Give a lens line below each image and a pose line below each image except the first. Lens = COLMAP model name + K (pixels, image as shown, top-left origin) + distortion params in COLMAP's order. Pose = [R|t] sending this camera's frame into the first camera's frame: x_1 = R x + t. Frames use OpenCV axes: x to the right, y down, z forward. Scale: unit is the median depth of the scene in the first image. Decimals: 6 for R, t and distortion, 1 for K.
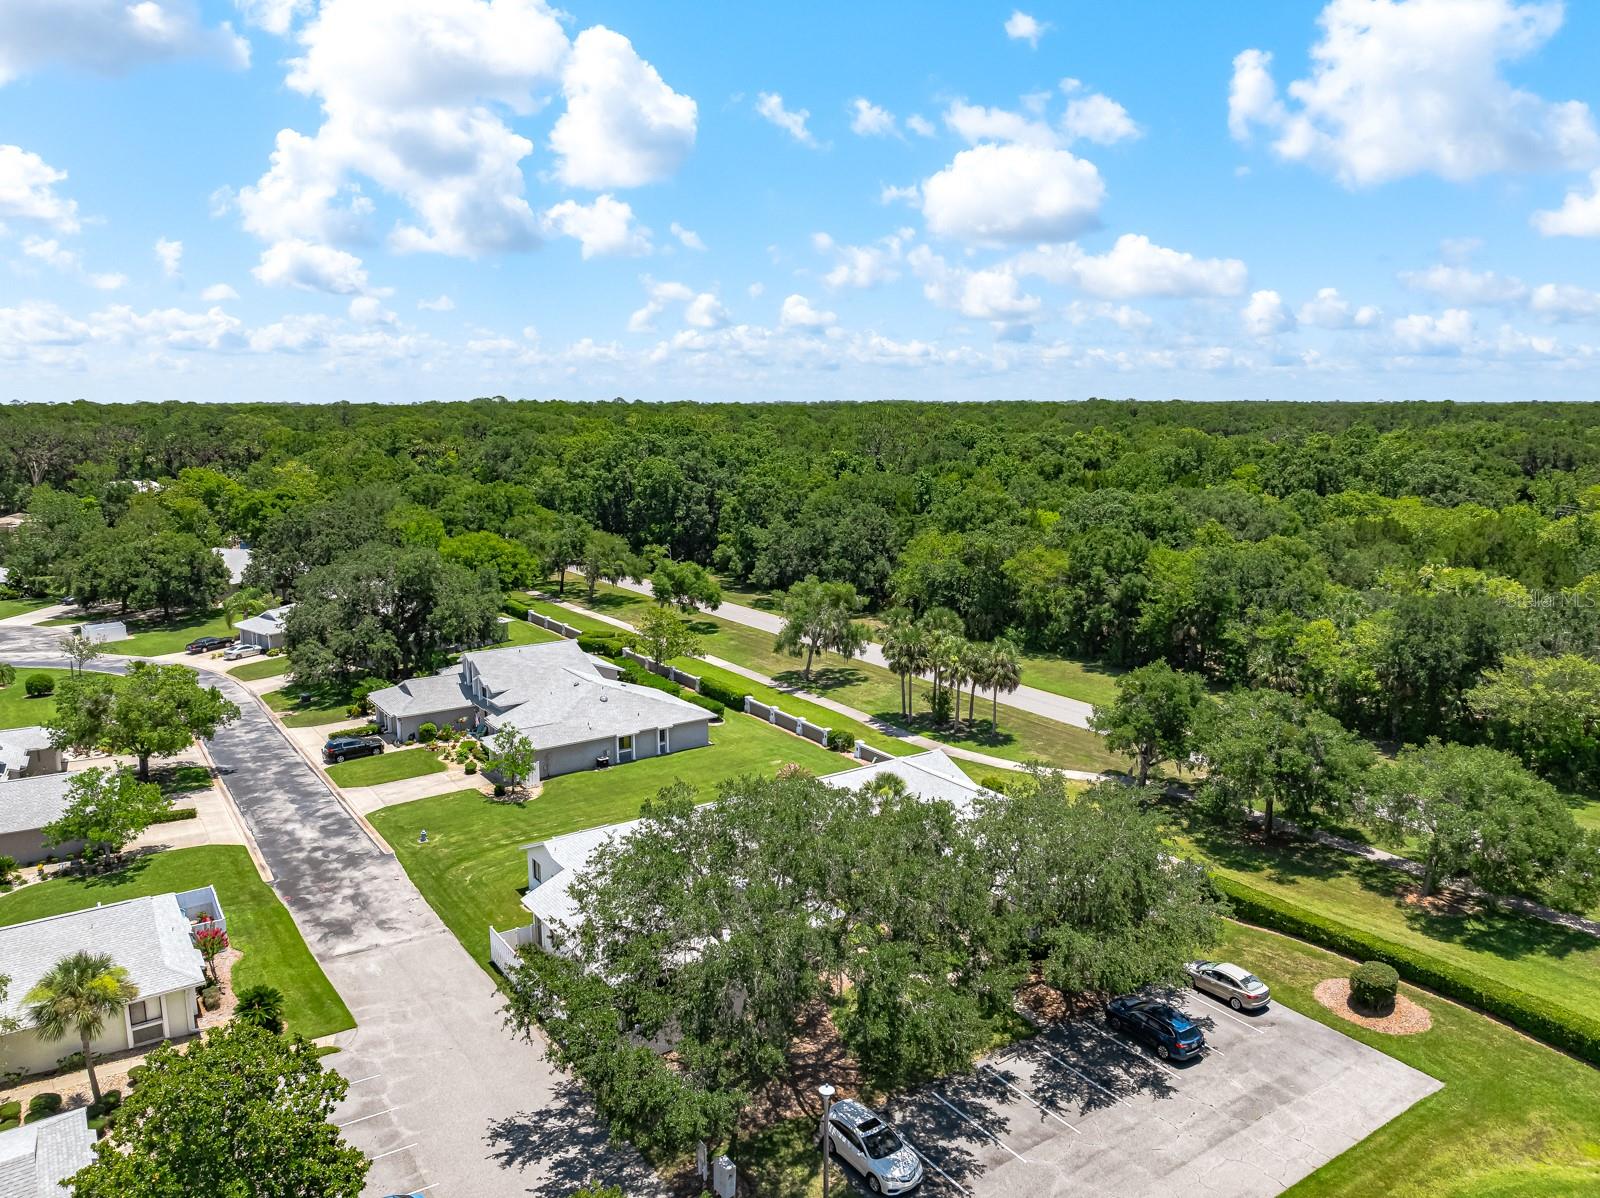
lens RADIAL K [[1137.3, 0, 802.1], [0, 1137.3, 583.4], [0, 0, 1]] dist [-0.027892, 0.010023]
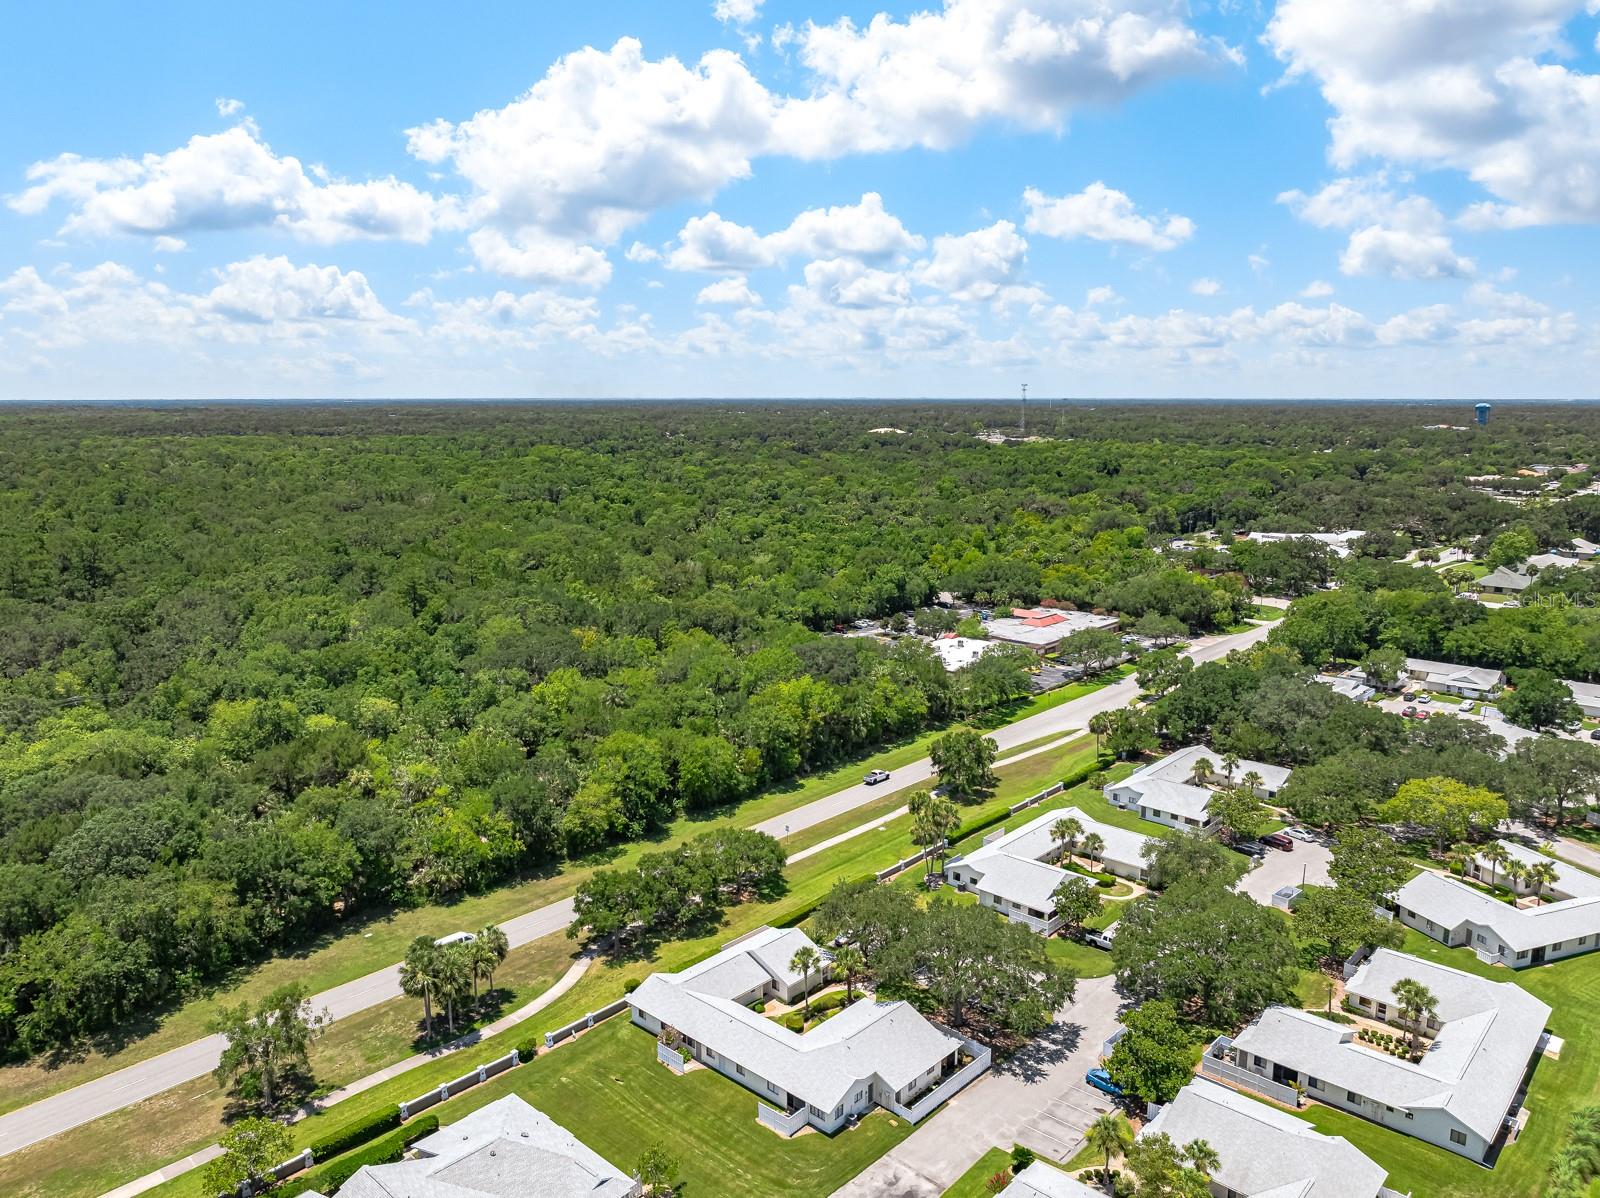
lens RADIAL K [[1137.0, 0, 800.0], [0, 1137.0, 599.0], [0, 0, 1]] dist [-0.031233, -0.004049]
pose [[-0.215024, -0.176038, 0.960612, -1.163050], [0.159147, 0.964156, 0.212311, -0.569730], [-0.963554, 0.198531, -0.179300, 0.847804]]
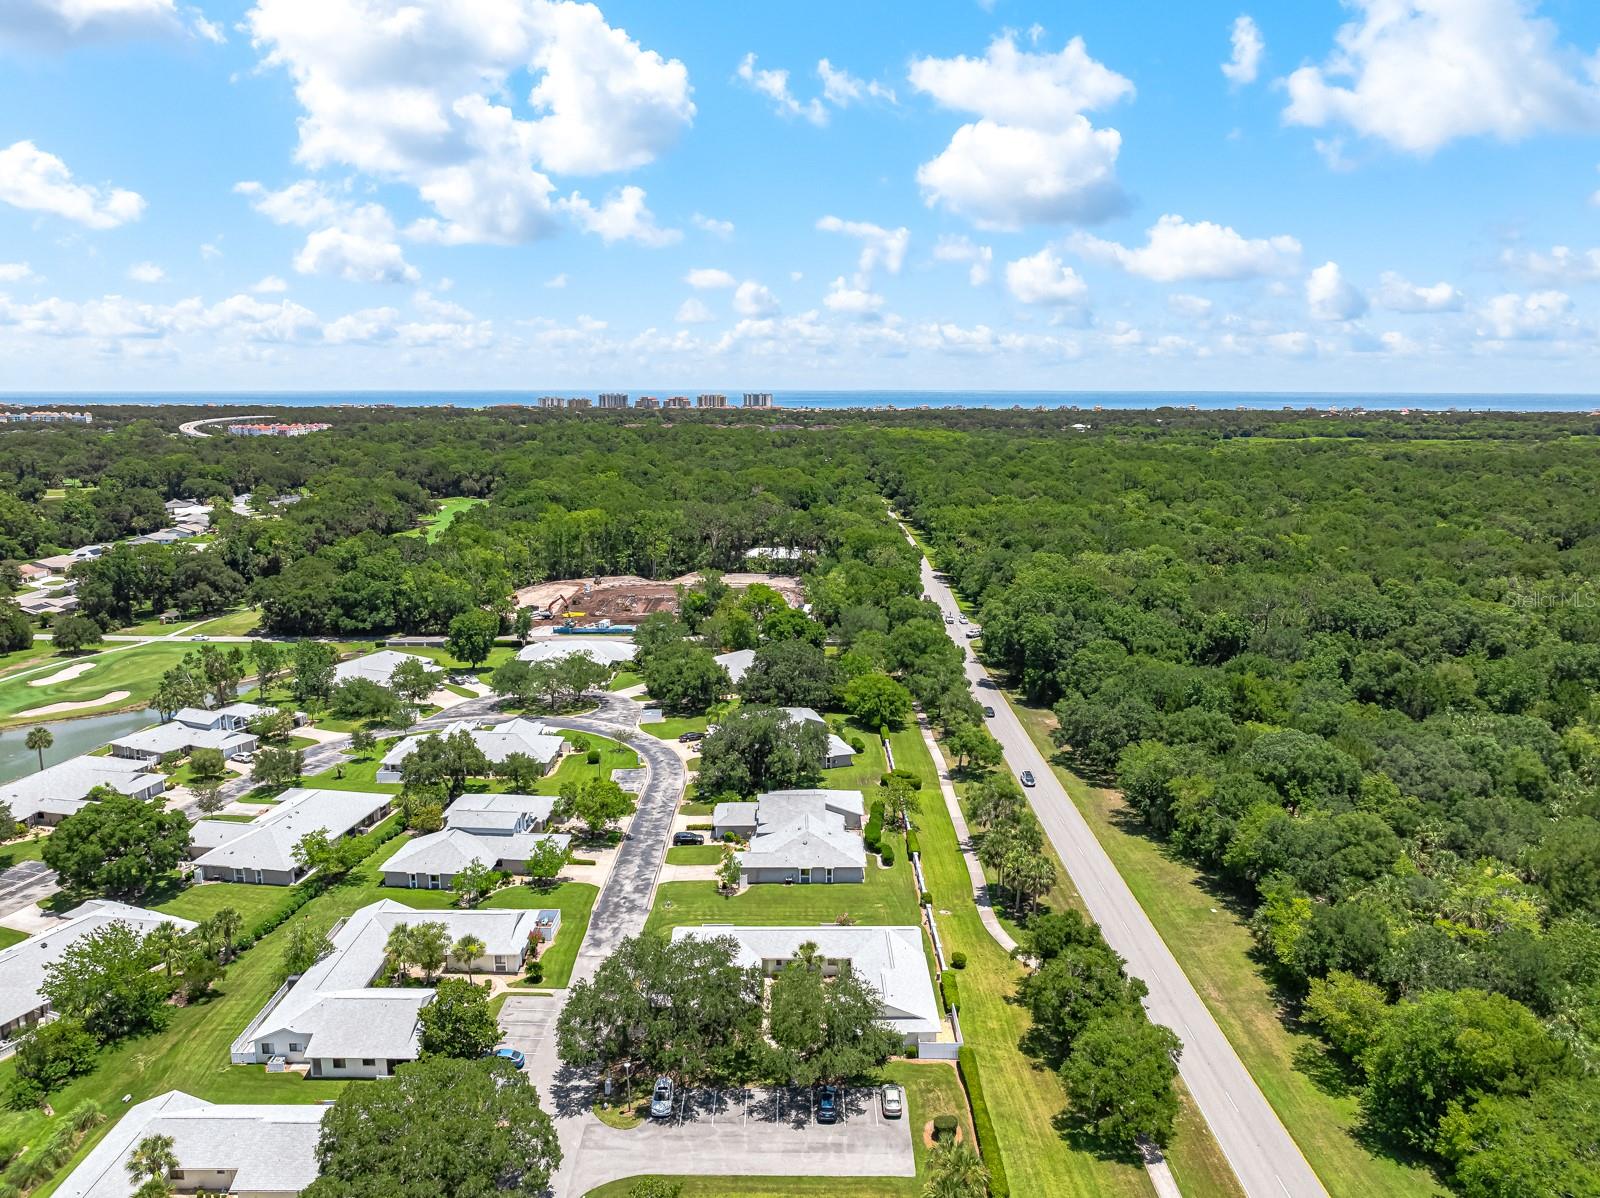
lens RADIAL K [[1119.6, 0, 795.8], [0, 1119.6, 628.0], [0, 0, 1]] dist [-0.025064, -0.004283]
pose [[0.819570, 0.119980, -0.560277, 0.731257], [-0.092103, 0.992701, 0.077853, -0.355102], [0.565528, -0.012202, 0.824639, -0.405957]]
